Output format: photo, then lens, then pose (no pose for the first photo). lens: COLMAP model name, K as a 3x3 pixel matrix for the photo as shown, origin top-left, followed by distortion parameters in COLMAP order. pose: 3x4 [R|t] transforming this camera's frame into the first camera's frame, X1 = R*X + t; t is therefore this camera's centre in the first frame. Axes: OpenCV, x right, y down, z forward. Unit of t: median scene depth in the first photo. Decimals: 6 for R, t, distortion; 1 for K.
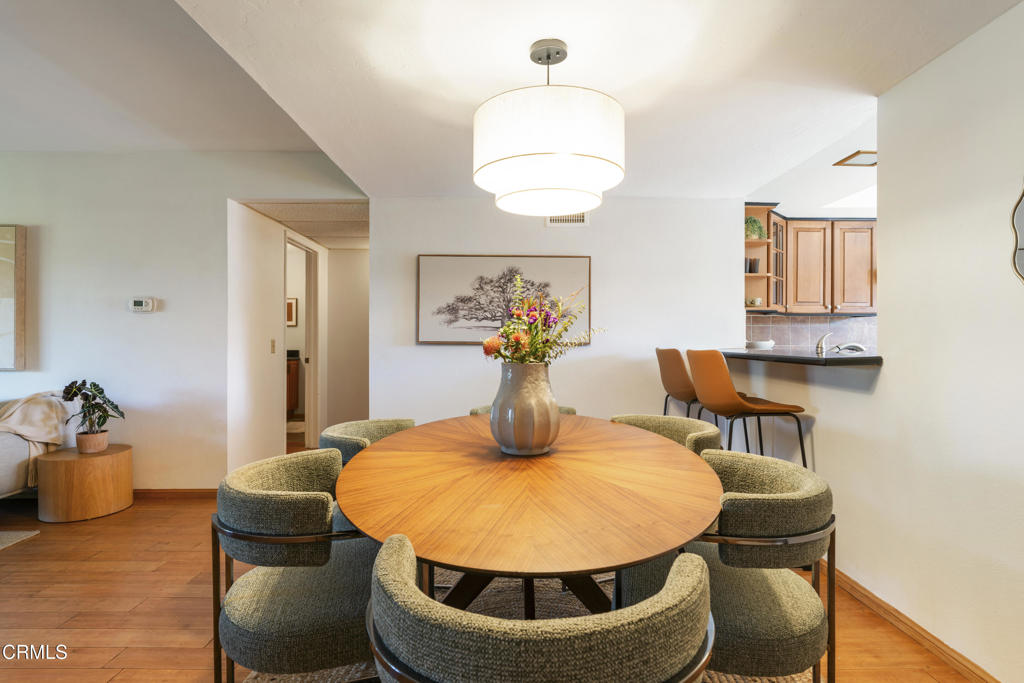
lens RADIAL K [[519.6, 0, 516.4], [0, 519.6, 340.4], [0, 0, 1]] dist [-0.005788, 0.000399]
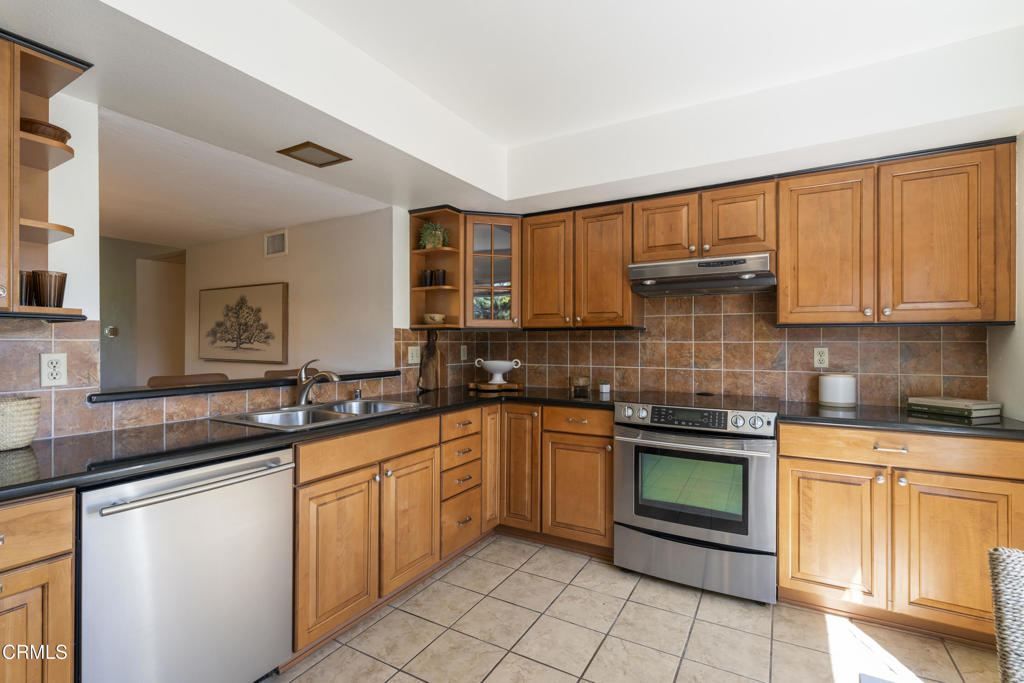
lens RADIAL K [[469.7, 0, 514.0], [0, 469.7, 344.9], [0, 0, 1]] dist [-0.005239, 0.002675]
pose [[0.868213, 0.000055, -0.496192, 1.095517], [0.000418, 1.000000, 0.000842, -0.032581], [0.496192, -0.000938, 0.868212, 0.403112]]
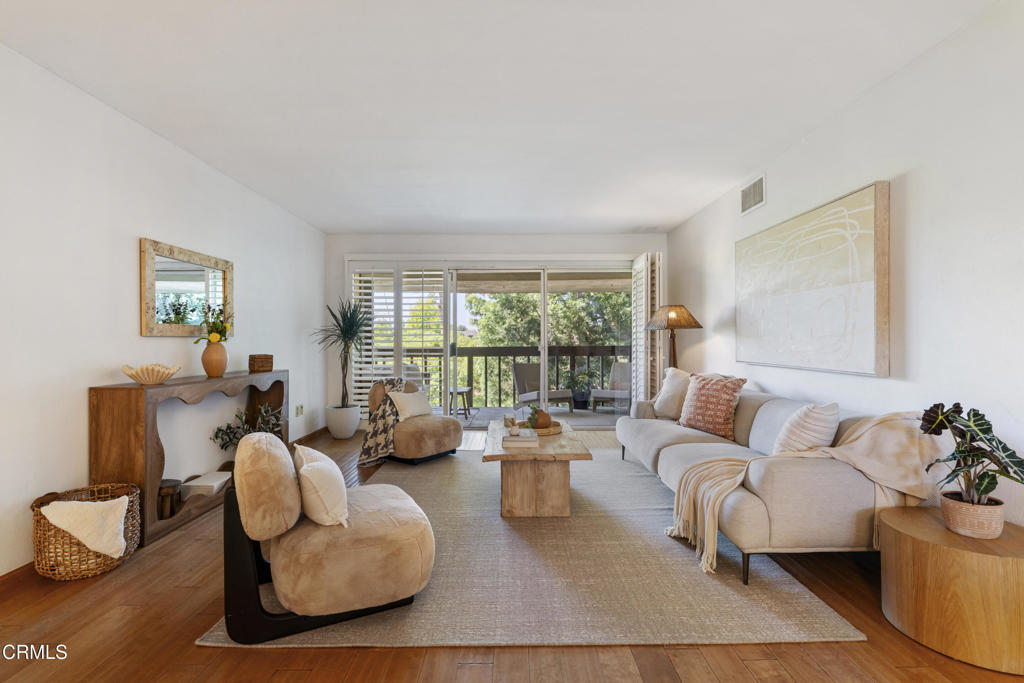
lens RADIAL K [[469.7, 0, 510.6], [0, 469.7, 341.7], [0, 0, 1]] dist [-0.005239, 0.002675]
pose [[0.000696, -0.000709, -1.000000, -0.304029], [0.003433, 0.999994, -0.000707, 0.005944], [0.999994, -0.003432, 0.000698, 0.490335]]
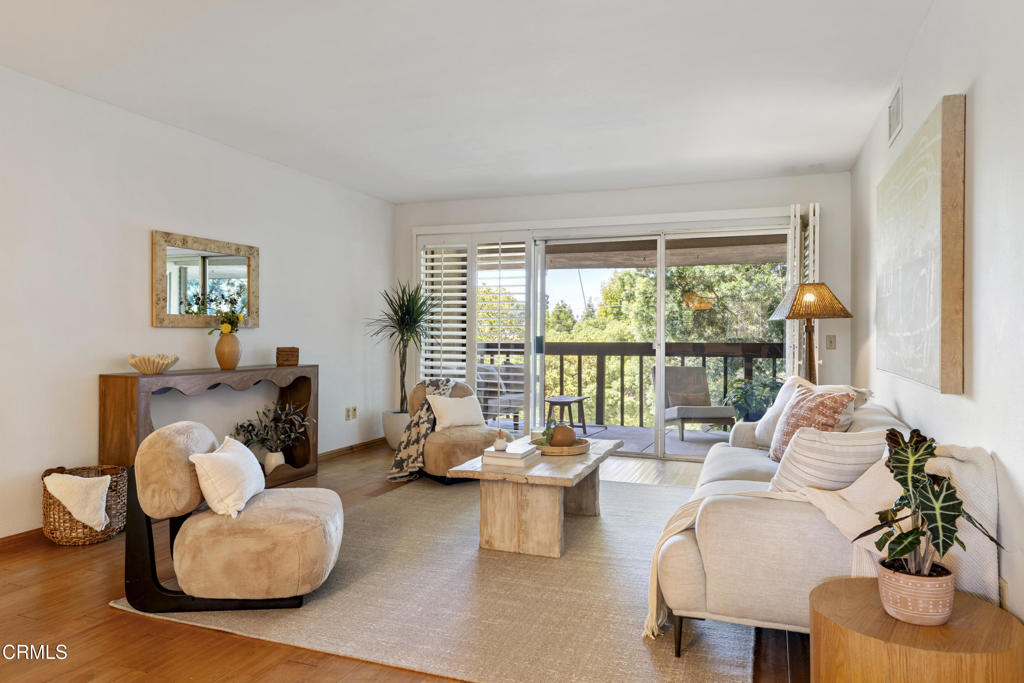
lens RADIAL K [[674.3, 0, 507.1], [0, 674.3, 335.8], [0, 0, 1]] dist [-0.003455, 0.005998]
pose [[-0.361629, -0.000860, -0.932322, -0.229677], [-0.005320, 0.999985, 0.001140, 0.004612], [0.932307, 0.005372, -0.361628, 0.878801]]
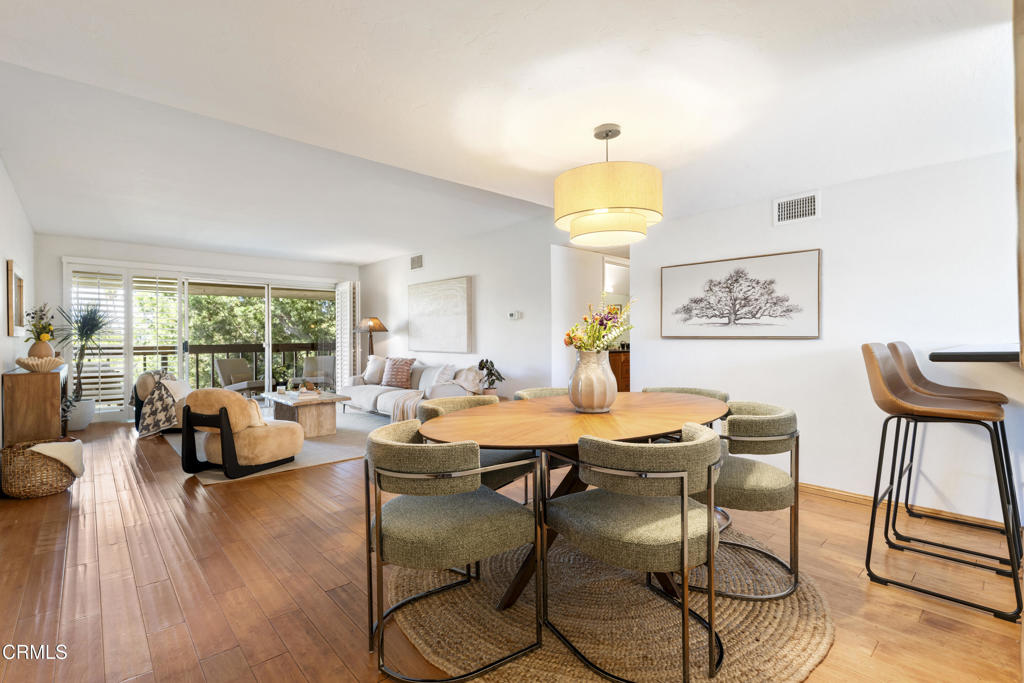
lens RADIAL K [[469.7, 0, 510.8], [0, 469.7, 341.1], [0, 0, 1]] dist [-0.005239, 0.002675]
pose [[0.670370, 0.000179, -0.742027, 0.427156], [0.006156, 0.999964, 0.005802, 0.004809], [0.742001, -0.008457, 0.670345, -0.033300]]
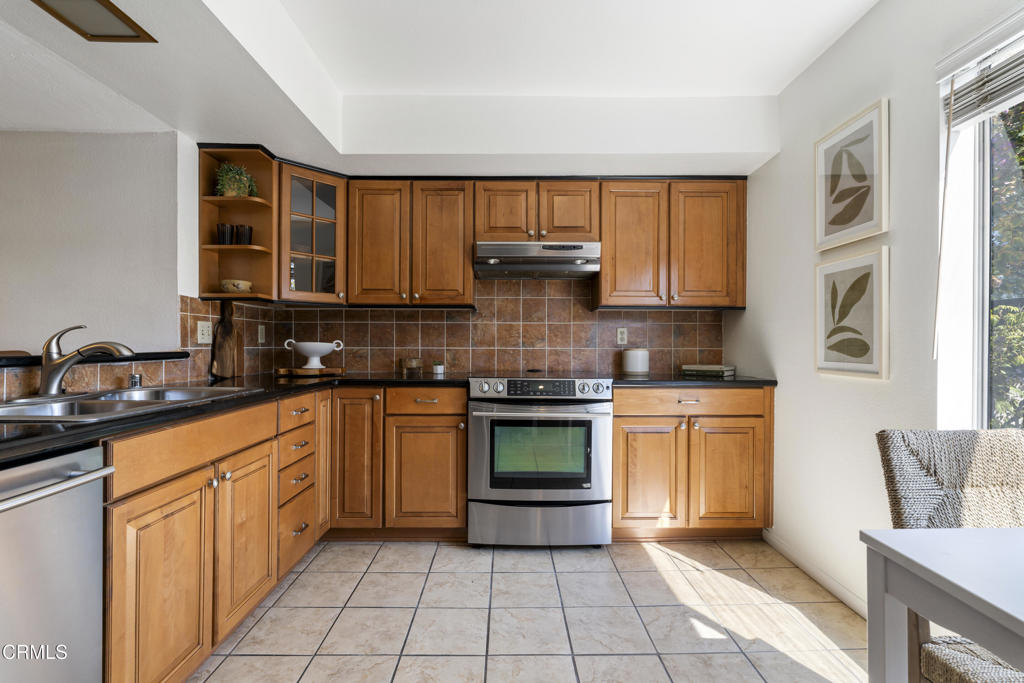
lens RADIAL K [[469.7, 0, 510.3], [0, 469.7, 347.3], [0, 0, 1]] dist [-0.005239, 0.002675]
pose [[0.999982, 0.000311, 0.006027, 0.928703], [-0.000332, 0.999994, 0.003503, 0.007000], [-0.006026, -0.003505, 0.999976, 0.394021]]
